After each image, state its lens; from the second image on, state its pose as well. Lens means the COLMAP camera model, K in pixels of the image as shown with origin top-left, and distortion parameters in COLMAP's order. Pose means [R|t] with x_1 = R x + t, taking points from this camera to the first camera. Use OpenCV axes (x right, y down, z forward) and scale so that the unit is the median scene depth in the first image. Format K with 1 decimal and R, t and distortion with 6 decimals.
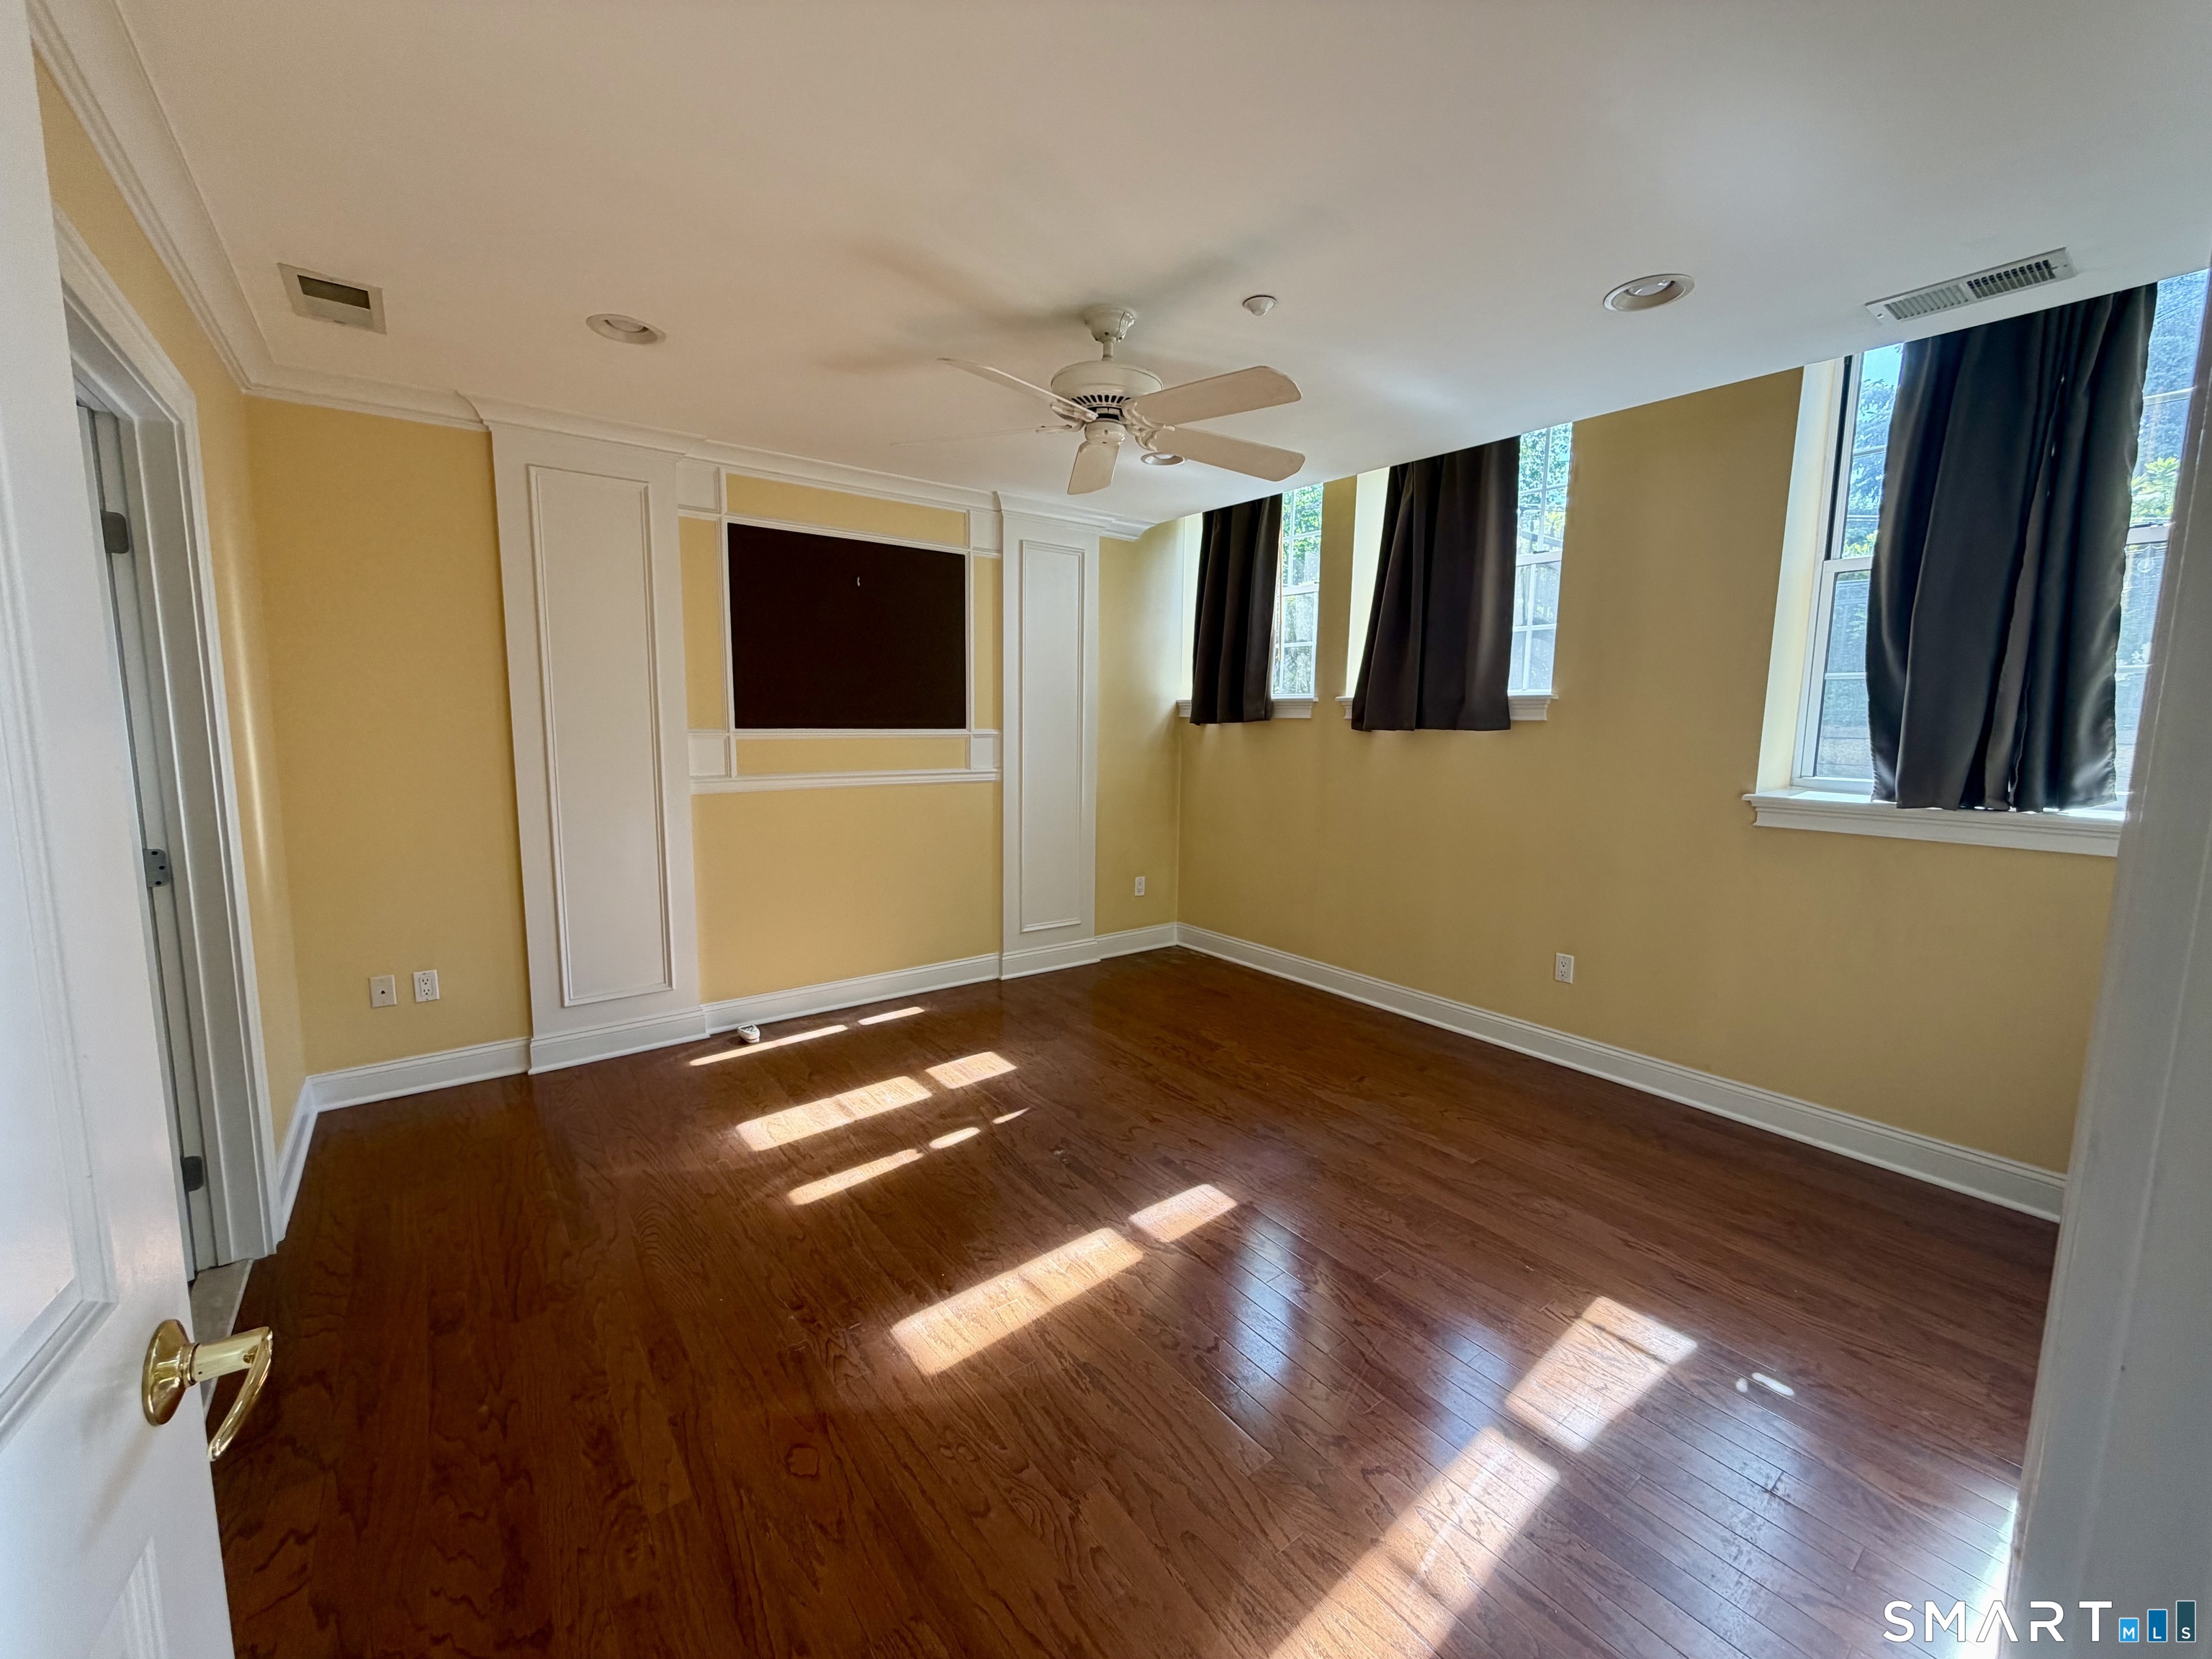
lens RADIAL K [[883.3, 0, 1095.7], [0, 883.3, 833.8], [0, 0, 1]] dist [-0.000891, 0.000817]
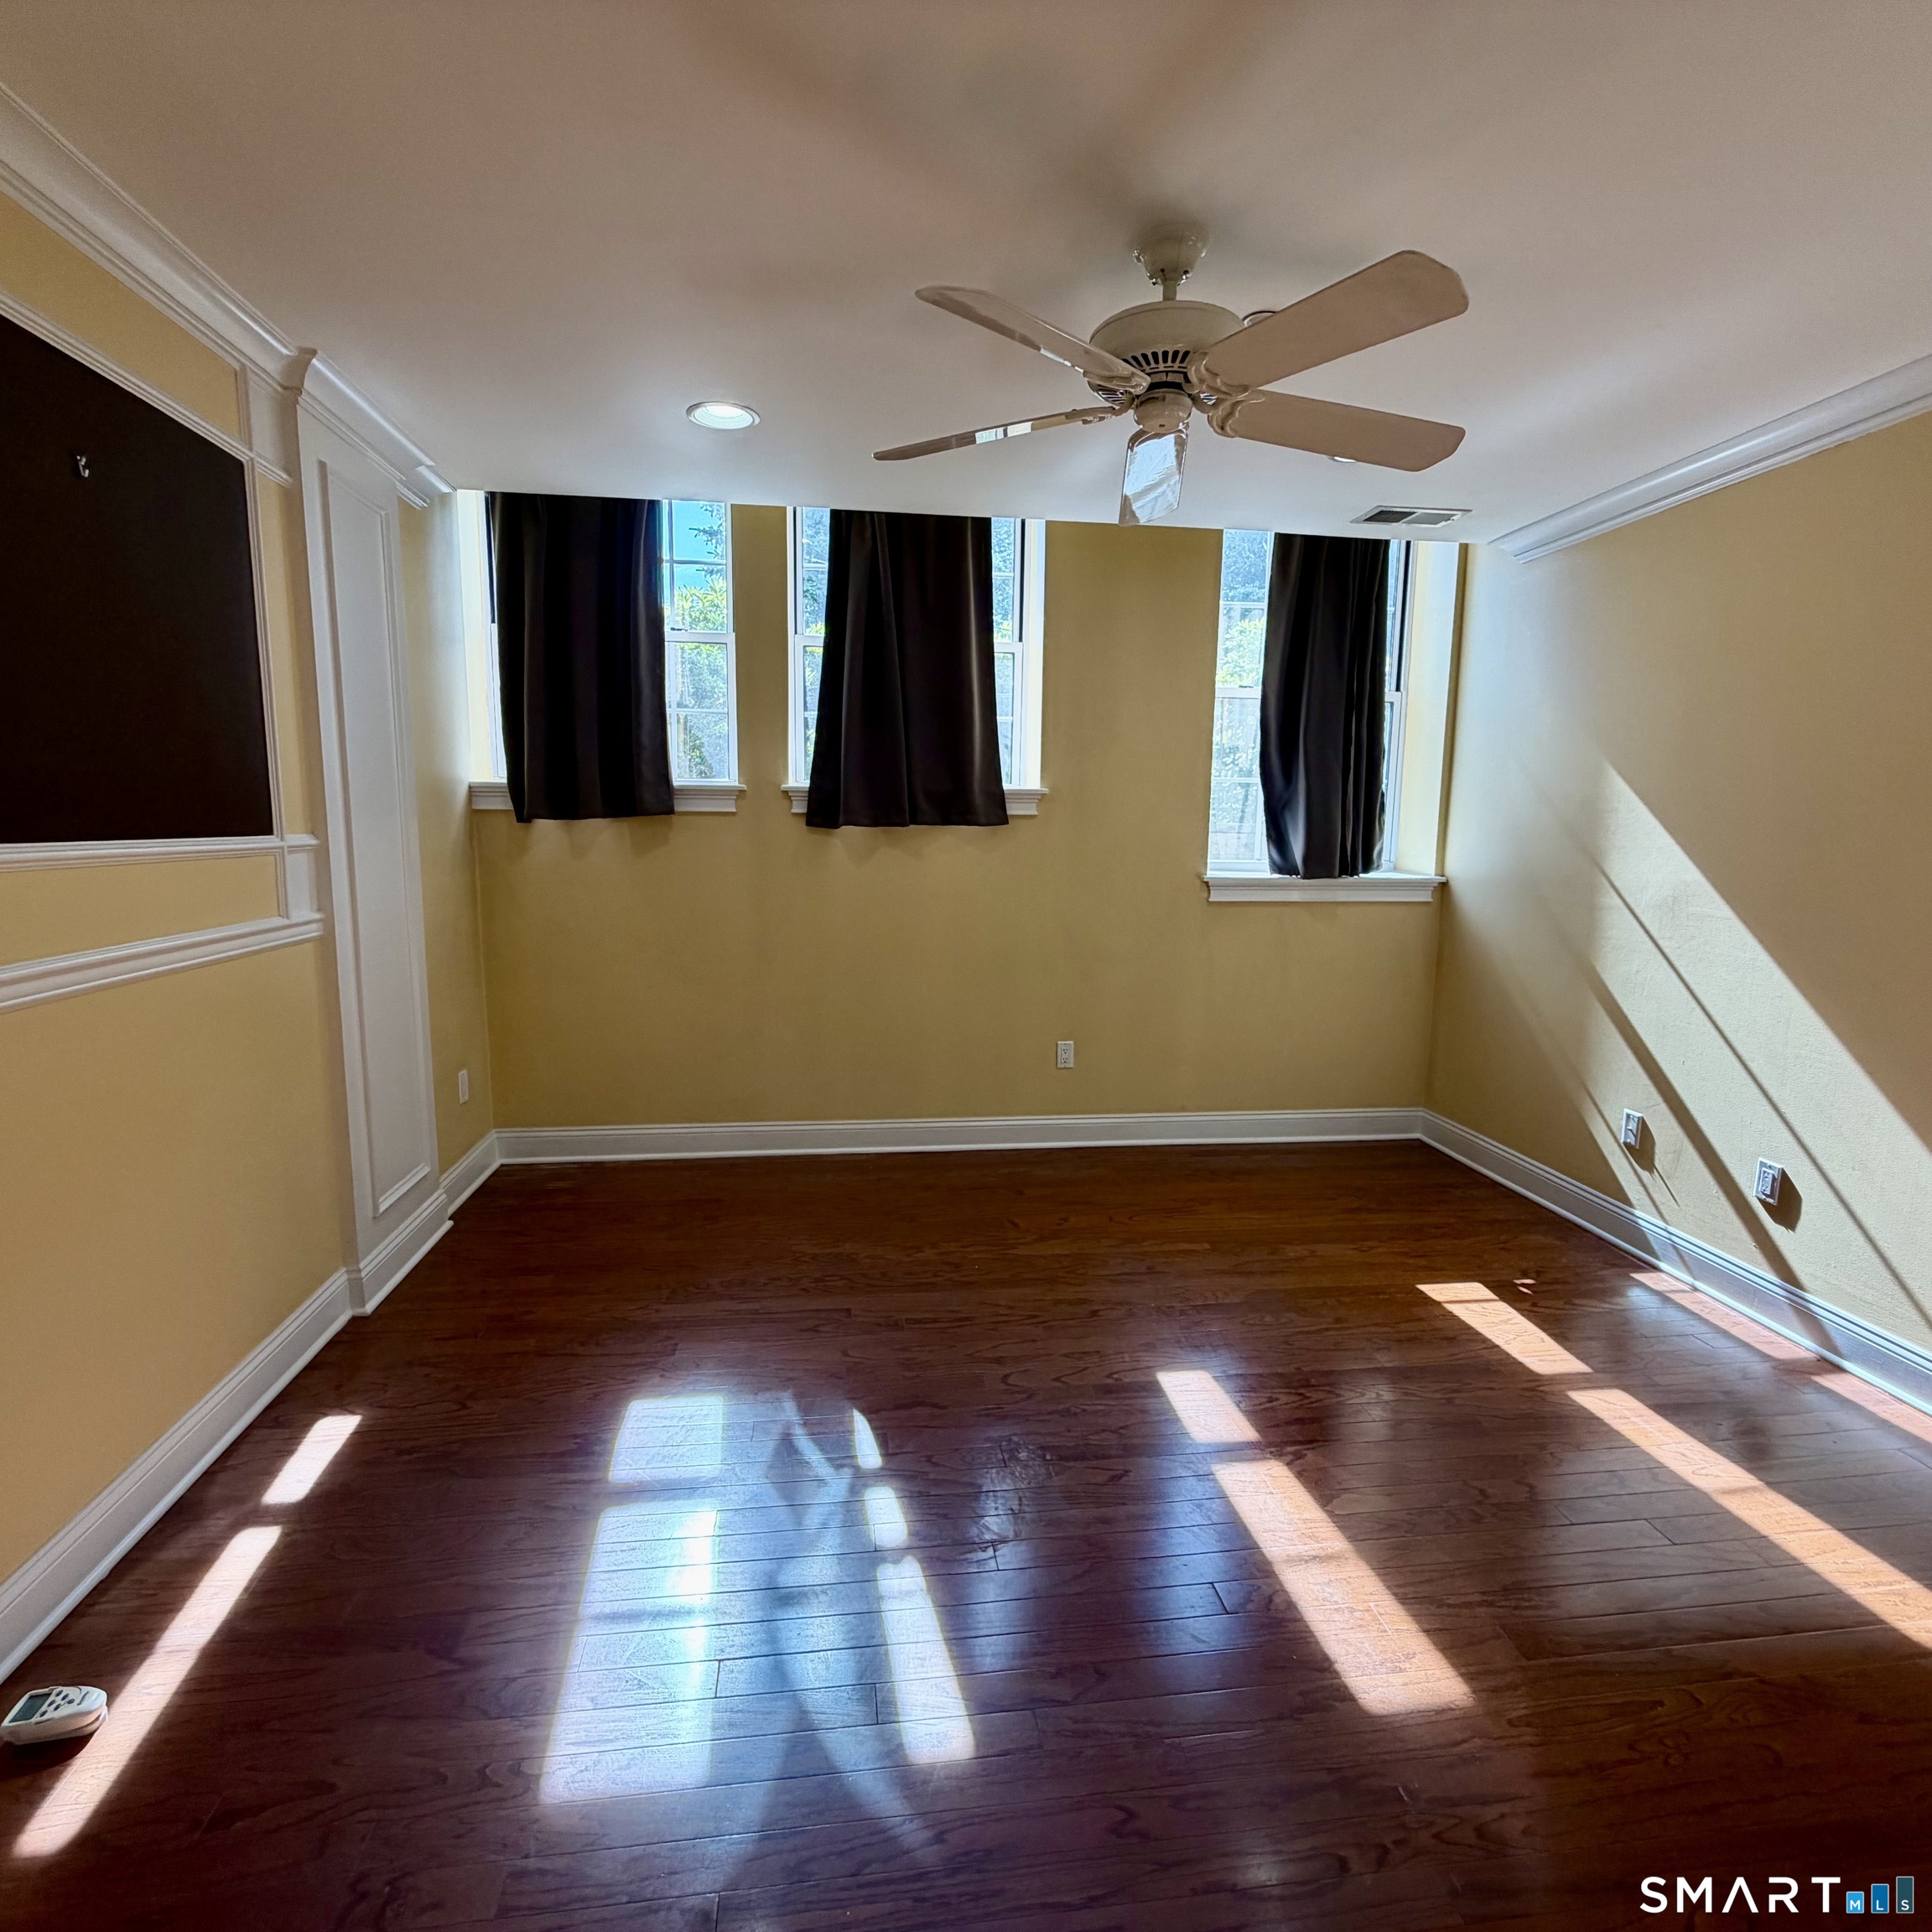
lens RADIAL K [[1029.0, 0, 962.5], [0, 1029.0, 954.5], [0, 0, 1]] dist [0.000473, -0.000503]
pose [[0.497519, -0.119428, 0.859192, -0.519163], [0.109262, 0.991216, 0.074511, -0.063380], [-0.860544, 0.056806, 0.506198, 0.458821]]
